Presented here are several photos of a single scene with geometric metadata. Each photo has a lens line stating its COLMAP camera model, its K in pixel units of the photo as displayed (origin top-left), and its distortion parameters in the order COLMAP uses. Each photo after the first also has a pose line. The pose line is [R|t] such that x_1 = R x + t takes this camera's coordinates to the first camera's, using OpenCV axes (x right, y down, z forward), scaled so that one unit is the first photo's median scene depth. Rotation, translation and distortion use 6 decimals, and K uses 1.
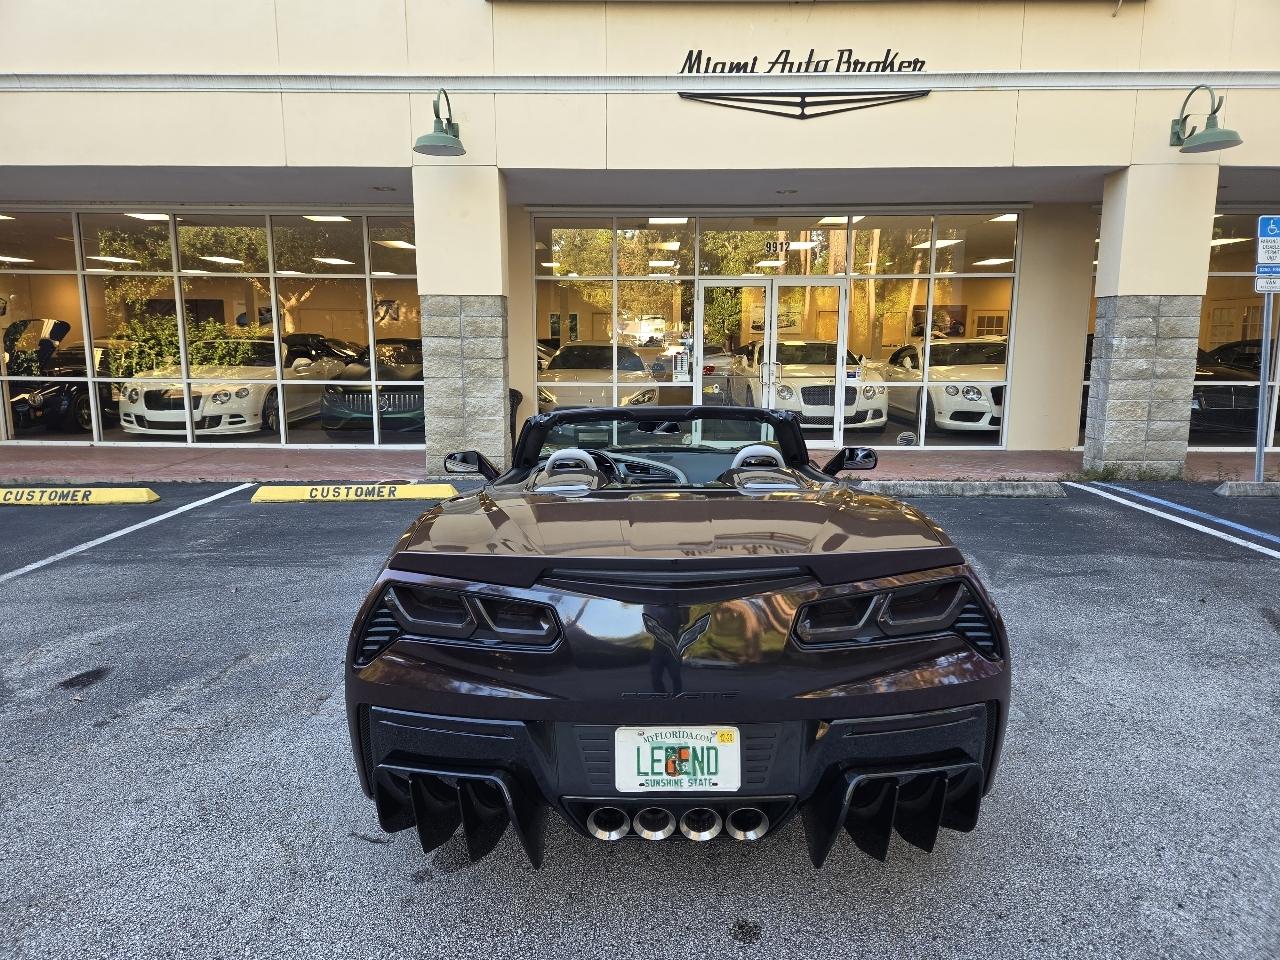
lens RADIAL K [[850.6, 0, 642.1], [0, 850.6, 476.7], [0, 0, 1]] dist [0.073302, -0.060010]
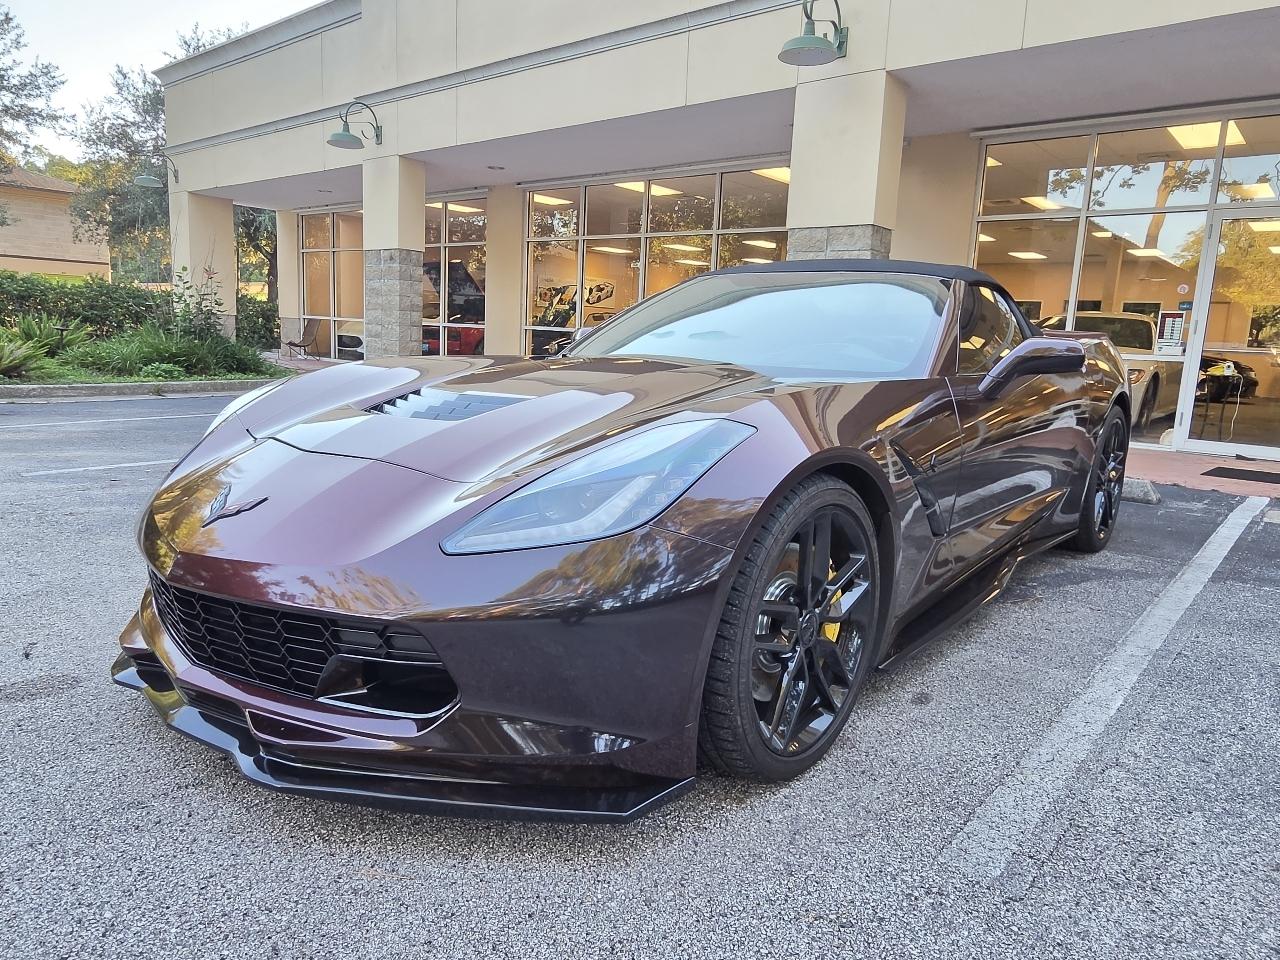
lens RADIAL K [[860.8, 0, 632.1], [0, 860.8, 482.7], [0, 0, 1]] dist [-0.000473, -0.002165]
pose [[0.764401, 0.140911, -0.629154, 0.226603], [-0.145003, 0.988398, 0.045198, 0.034804], [0.628224, 0.056680, 0.775965, 0.217699]]
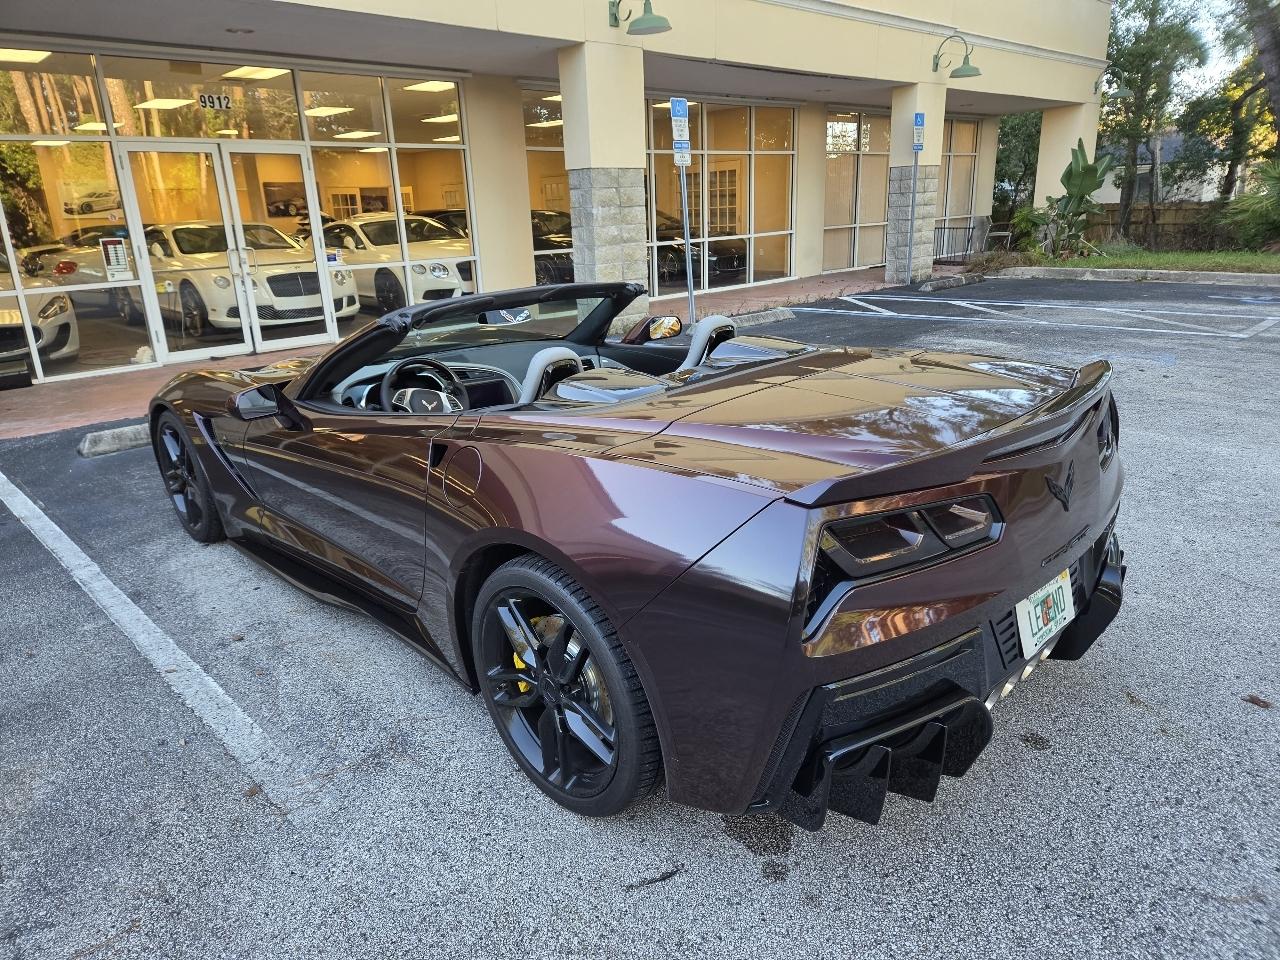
lens RADIAL K [[847.8, 0, 638.2], [0, 847.8, 479.3], [0, 0, 1]] dist [0.068515, -0.063536]
pose [[0.710072, -0.240365, 0.661832, -0.233546], [0.151280, 0.970059, 0.190001, -0.020719], [-0.687686, -0.034793, 0.725174, 0.151398]]
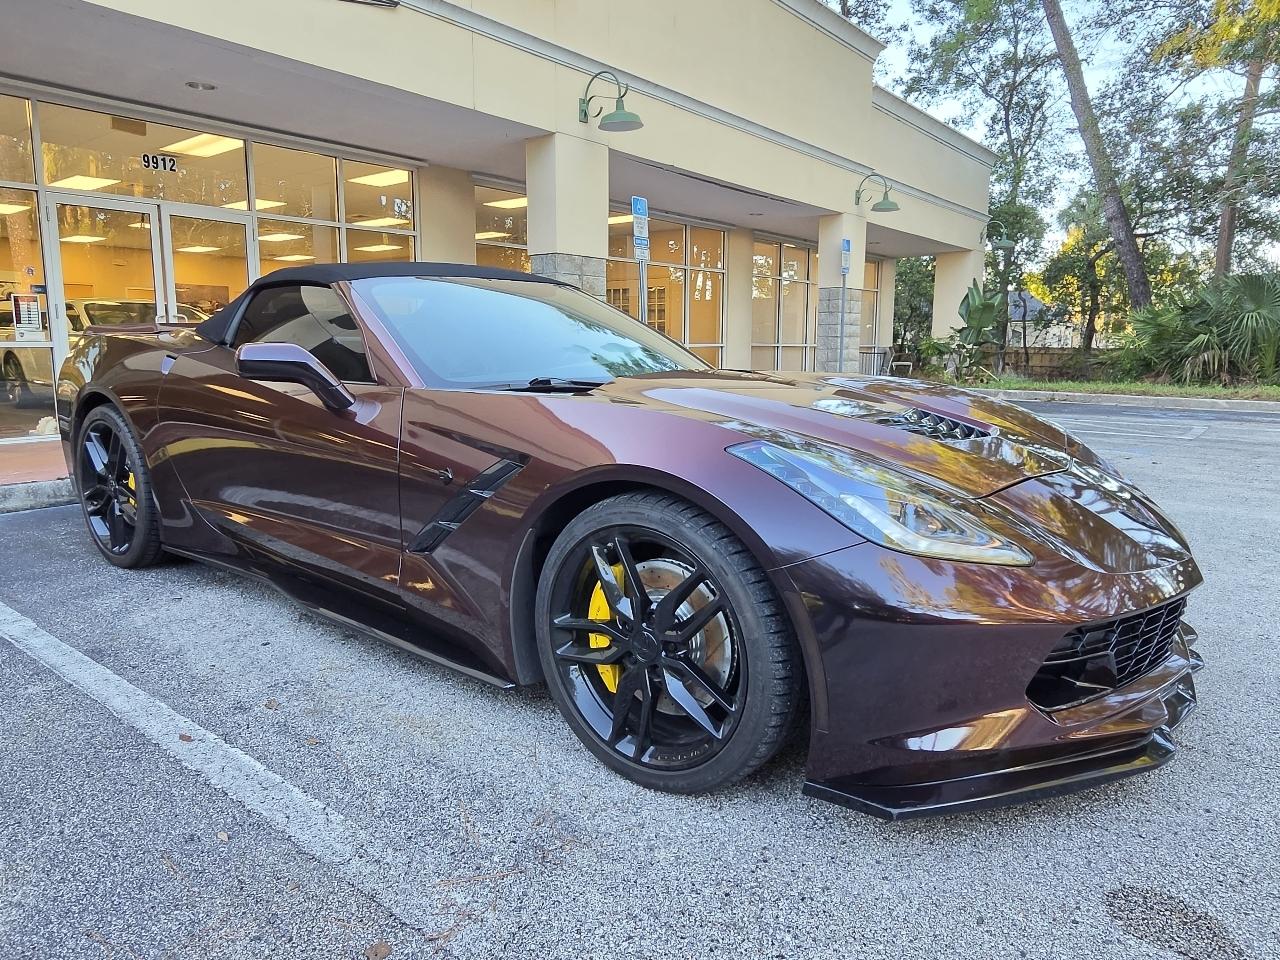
lens RADIAL K [[850.2, 0, 635.6], [0, 850.2, 478.3], [0, 0, 1]] dist [-0.001790, -0.003326]
pose [[0.617758, -0.121538, 0.776919, -0.251964], [0.123729, 0.990701, 0.056600, 0.022269], [-0.776573, 0.061162, 0.627051, 0.279712]]
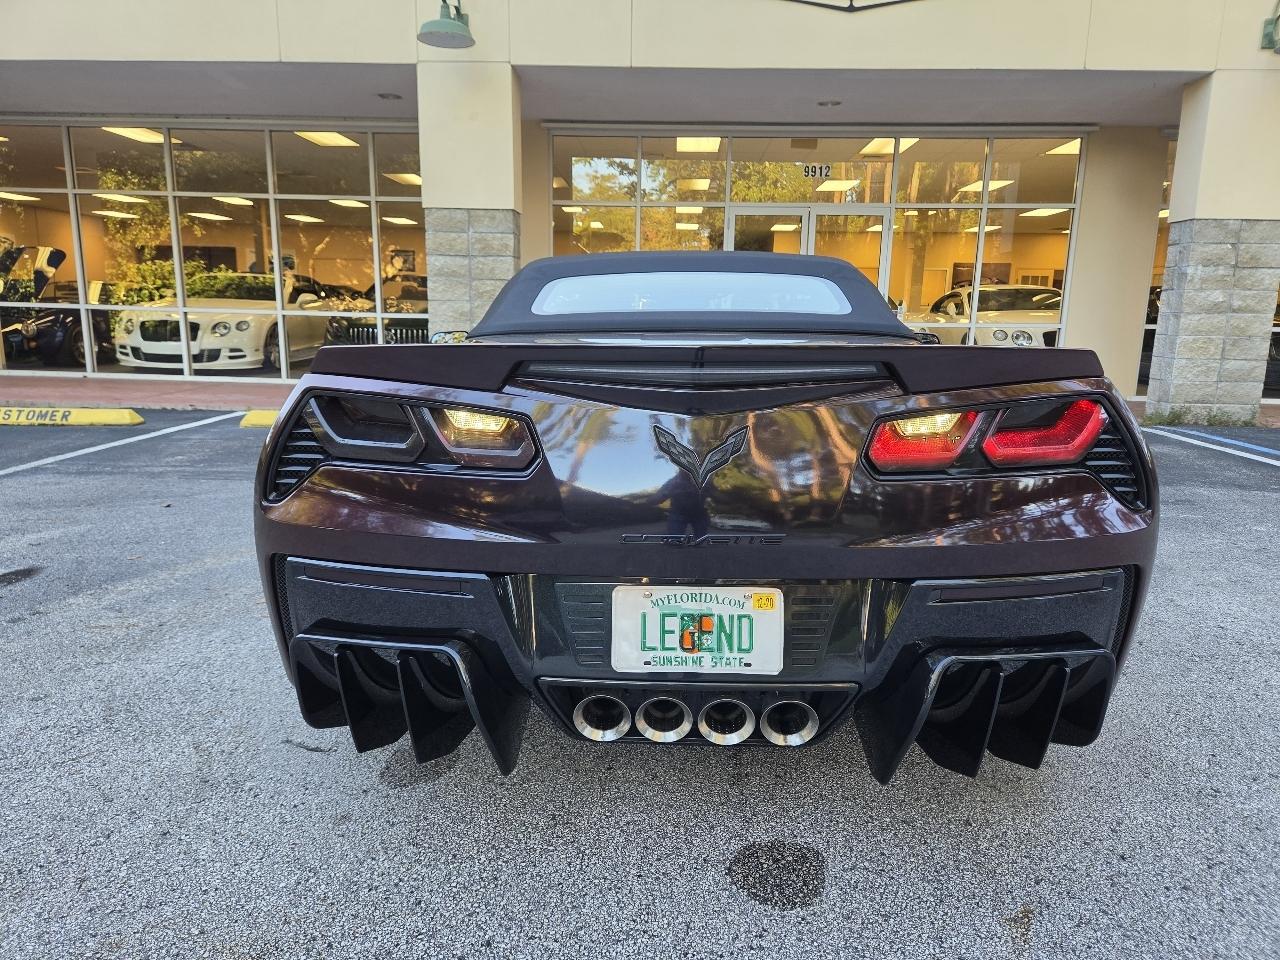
lens RADIAL K [[860.7, 0, 647.3], [0, 860.7, 487.2], [0, 0, 1]] dist [0.056633, -0.047457]
pose [[0.999609, 0.019907, -0.019619, 0.002782], [-0.019092, 0.998981, 0.040902, 0.044878], [0.020413, -0.040511, 0.998971, 0.068204]]
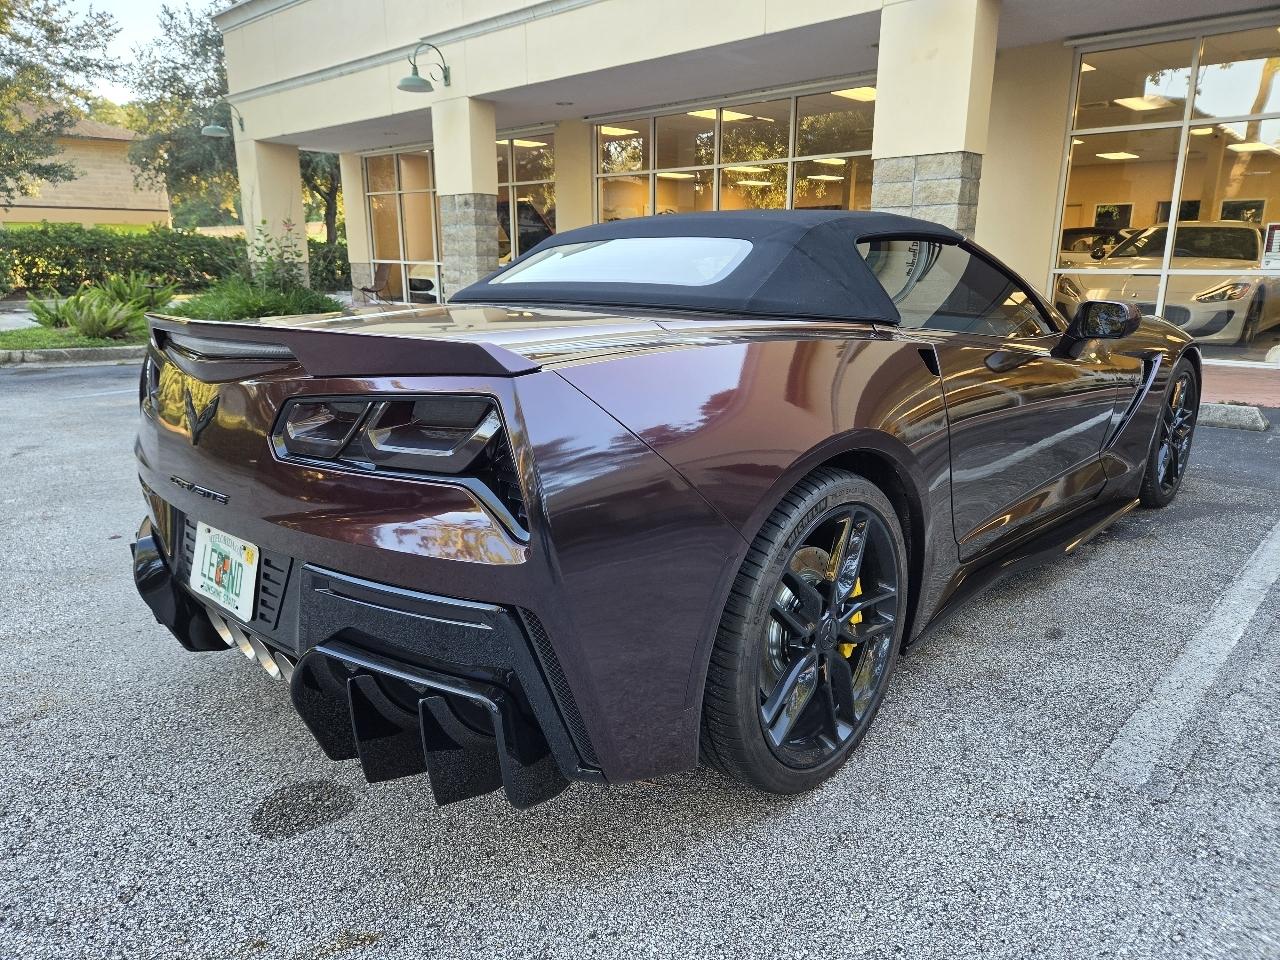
lens RADIAL K [[866.1, 0, 637.2], [0, 866.1, 475.5], [0, 0, 1]] dist [0.066381, -0.063339]
pose [[0.729210, 0.164480, -0.664228, 0.224896], [-0.105787, 0.986110, 0.128051, 0.021550], [0.676063, -0.023109, 0.736481, 0.161329]]
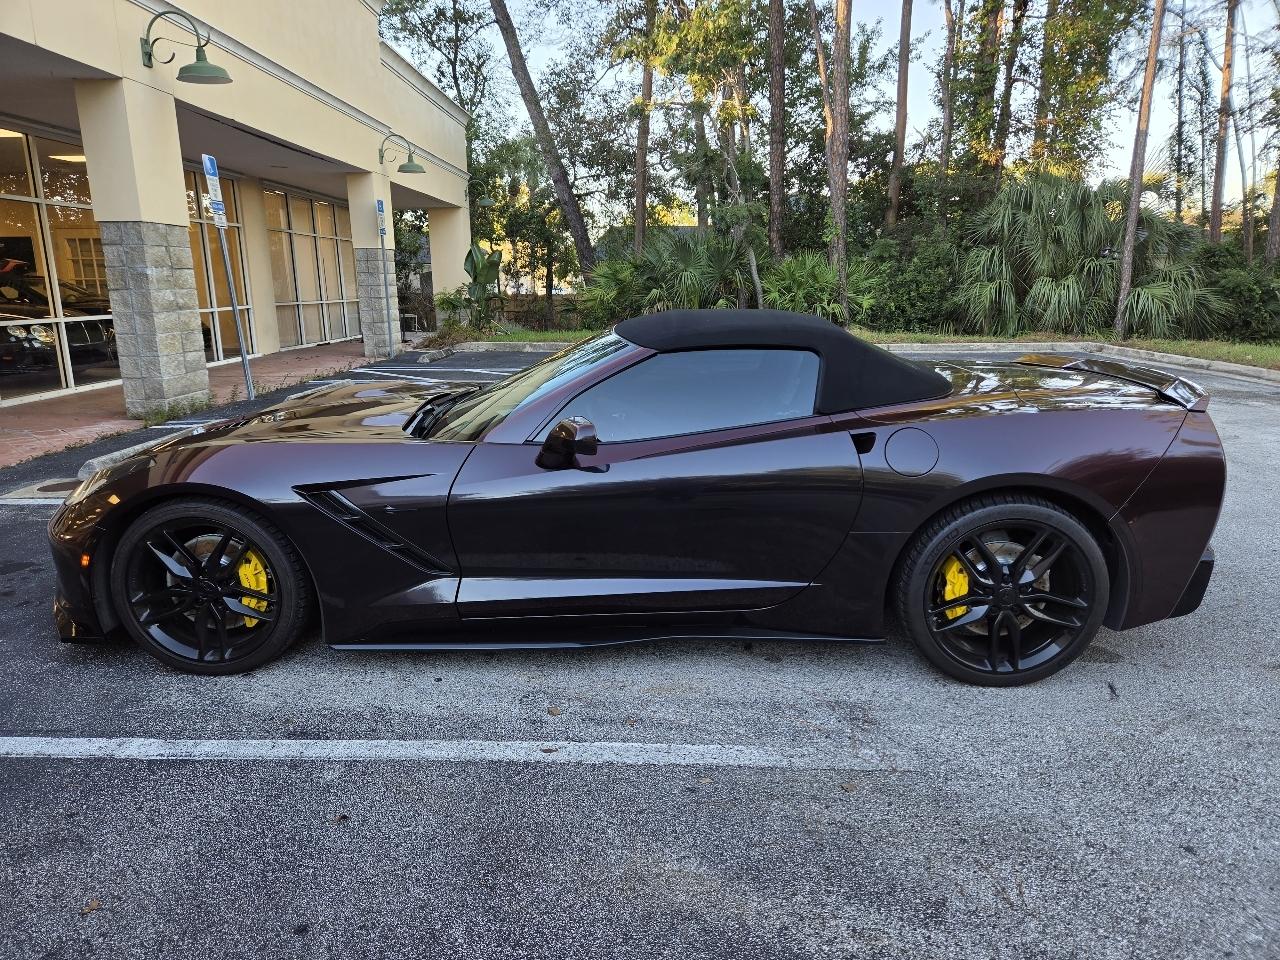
lens RADIAL K [[850.6, 0, 642.1], [0, 850.6, 476.7], [0, 0, 1]] dist [0.073302, -0.060010]
pose [[0.011524, -0.224979, 0.974296, -0.424830], [0.167798, 0.960978, 0.219919, -0.060417], [-0.985754, 0.160950, 0.048825, 0.473773]]
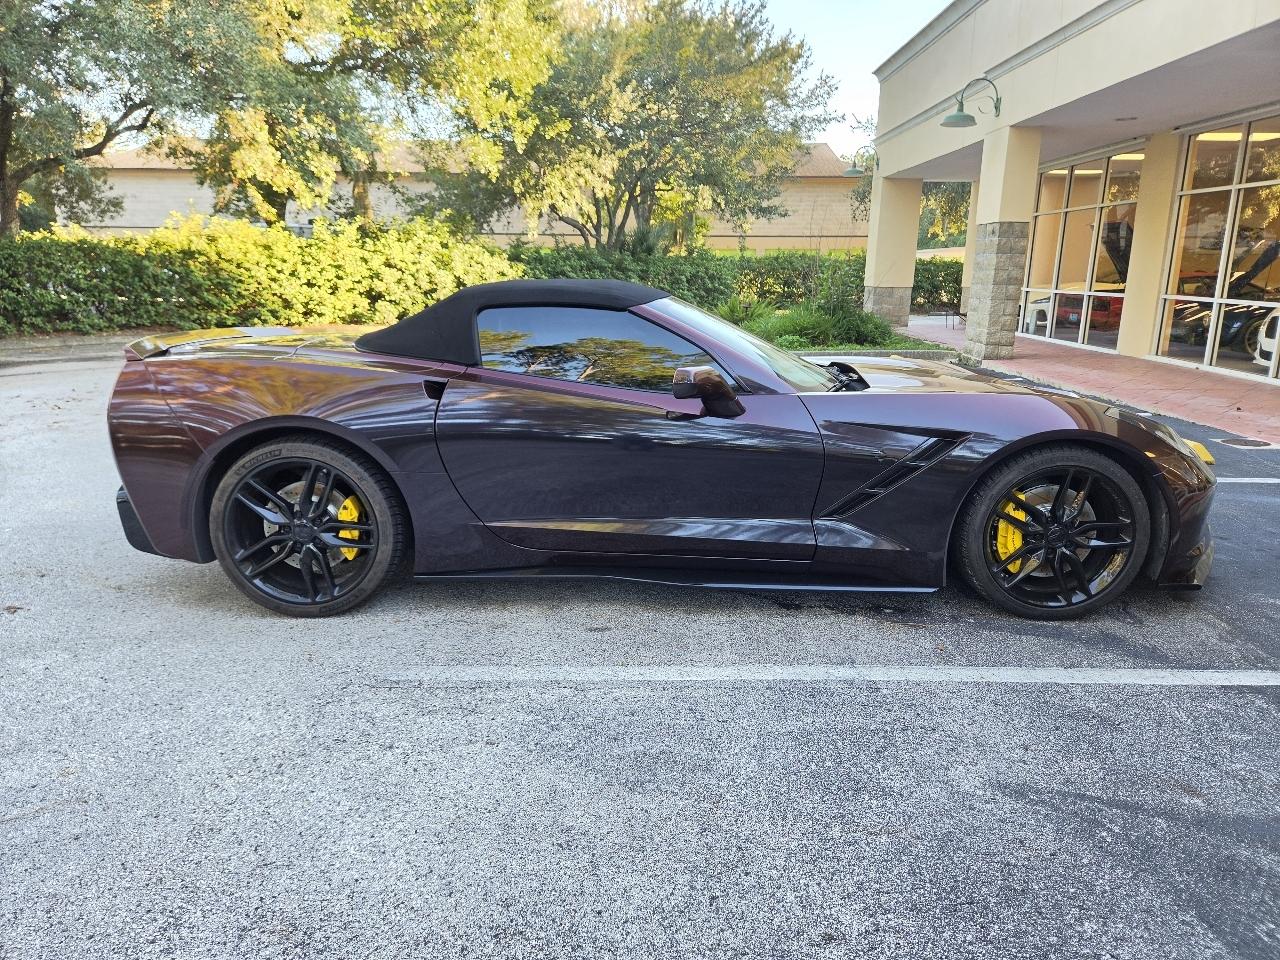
lens RADIAL K [[860.1, 0, 624.8], [0, 860.1, 480.2], [0, 0, 1]] dist [0.073897, -0.064535]
pose [[-0.014243, 0.235329, -0.971811, 0.483773], [-0.168706, 0.957411, 0.234314, -0.050903], [0.985563, 0.167288, 0.026065, 0.477103]]
